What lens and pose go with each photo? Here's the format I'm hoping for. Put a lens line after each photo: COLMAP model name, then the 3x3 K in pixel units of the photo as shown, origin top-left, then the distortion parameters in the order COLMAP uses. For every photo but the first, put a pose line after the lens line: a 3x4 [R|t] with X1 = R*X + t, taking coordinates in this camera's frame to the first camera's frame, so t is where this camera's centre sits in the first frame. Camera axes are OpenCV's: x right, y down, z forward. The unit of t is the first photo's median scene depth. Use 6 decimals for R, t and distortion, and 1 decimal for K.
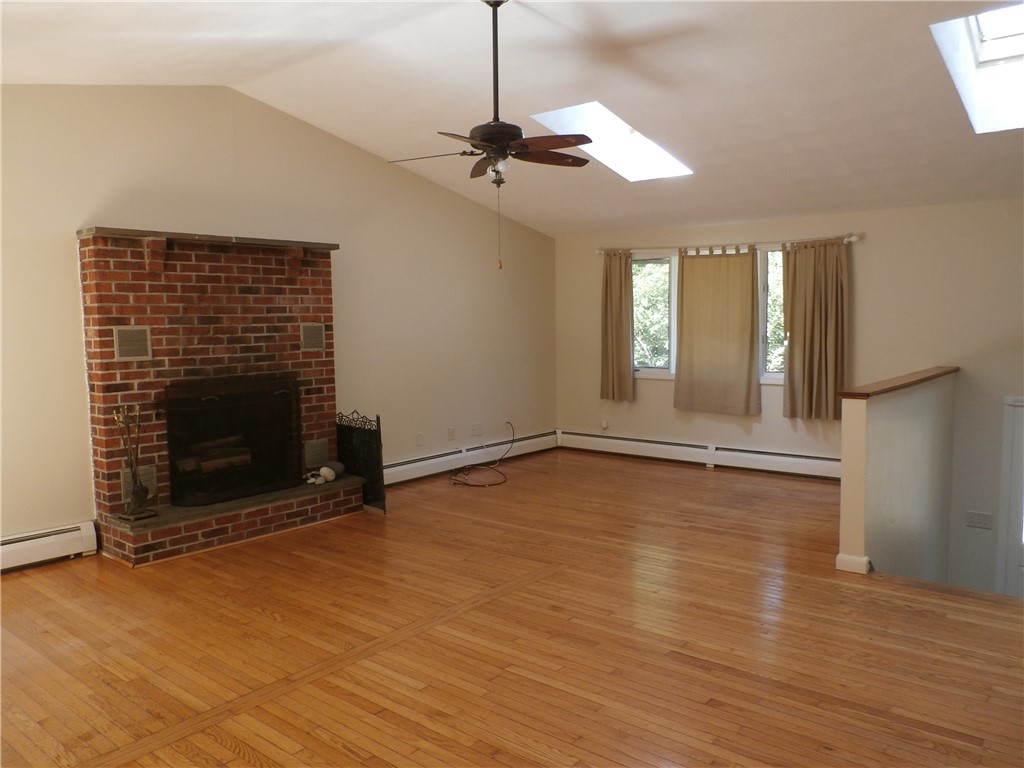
lens RADIAL K [[758.6, 0, 517.2], [0, 758.6, 384.3], [0, 0, 1]] dist [-0.034044, 0.006818]
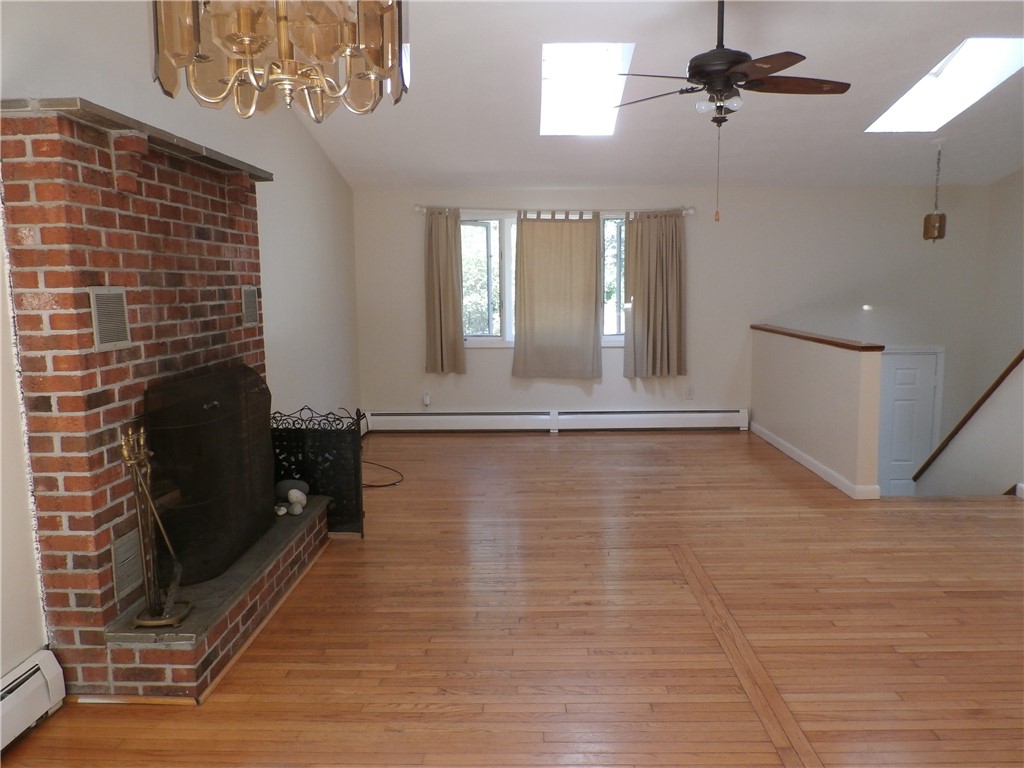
lens RADIAL K [[758.6, 0, 518.0], [0, 758.6, 388.5], [0, 0, 1]] dist [-0.034044, 0.006818]
pose [[0.787736, -0.079100, 0.610914, -0.522140], [0.052132, 0.996724, 0.061833, -0.018029], [-0.613803, -0.016860, 0.789279, 0.313161]]
